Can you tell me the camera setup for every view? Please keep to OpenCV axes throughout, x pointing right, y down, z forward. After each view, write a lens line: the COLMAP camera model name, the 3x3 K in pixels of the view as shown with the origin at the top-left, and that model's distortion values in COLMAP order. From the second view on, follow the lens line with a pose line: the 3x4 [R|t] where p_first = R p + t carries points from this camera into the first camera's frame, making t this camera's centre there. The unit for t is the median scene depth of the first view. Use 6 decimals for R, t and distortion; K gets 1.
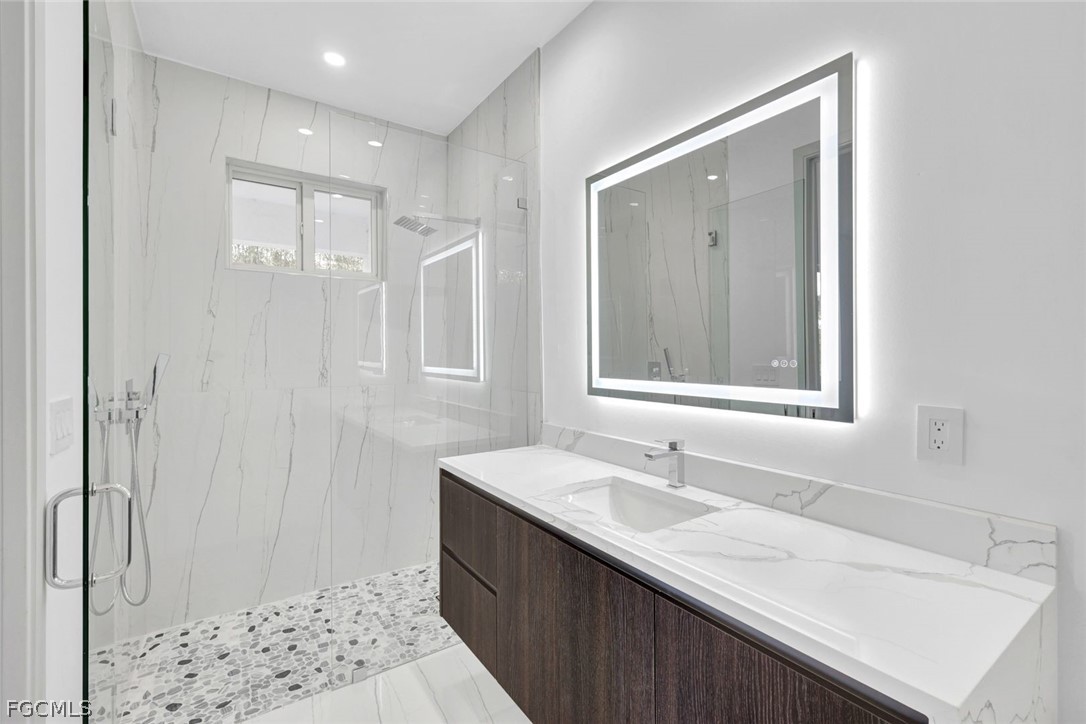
lens RADIAL K [[463.6, 0, 545.7], [0, 463.6, 348.4], [0, 0, 1]] dist [0.002208, 0.000104]
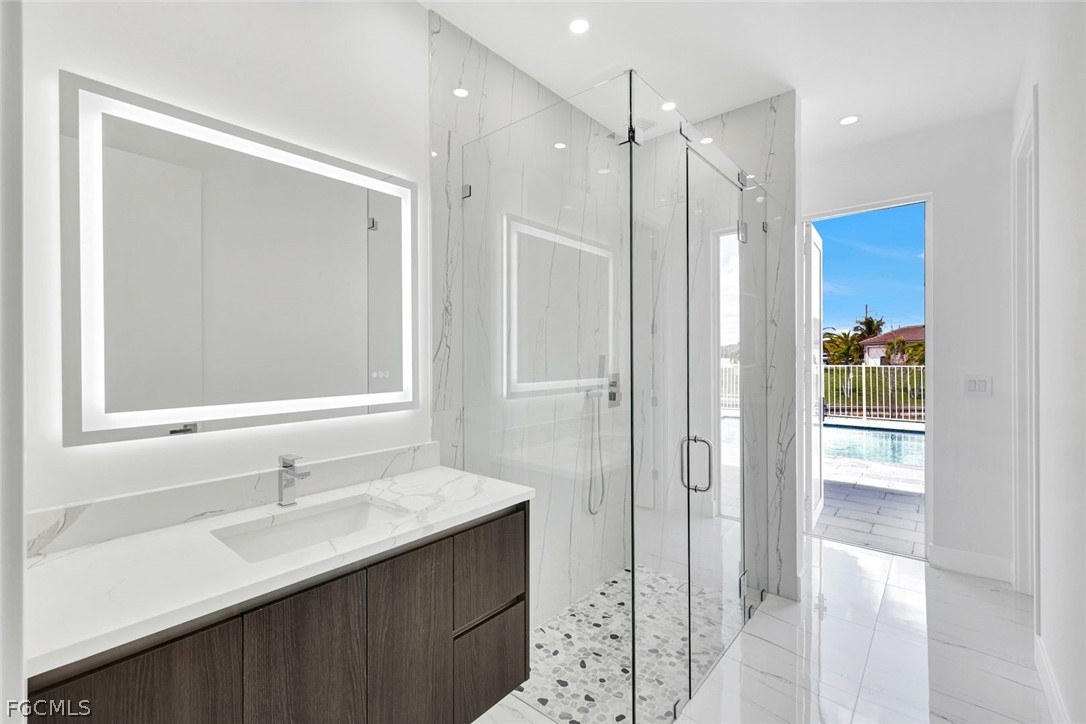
lens RADIAL K [[473.1, 0, 542.9], [0, 473.1, 357.9], [0, 0, 1]] dist [0.001819, 0.000015]
pose [[-0.276461, 0.006599, 0.961002, -0.905175], [-0.003726, 0.999962, -0.007939, -0.010465], [-0.961018, -0.005775, -0.276426, 0.830242]]
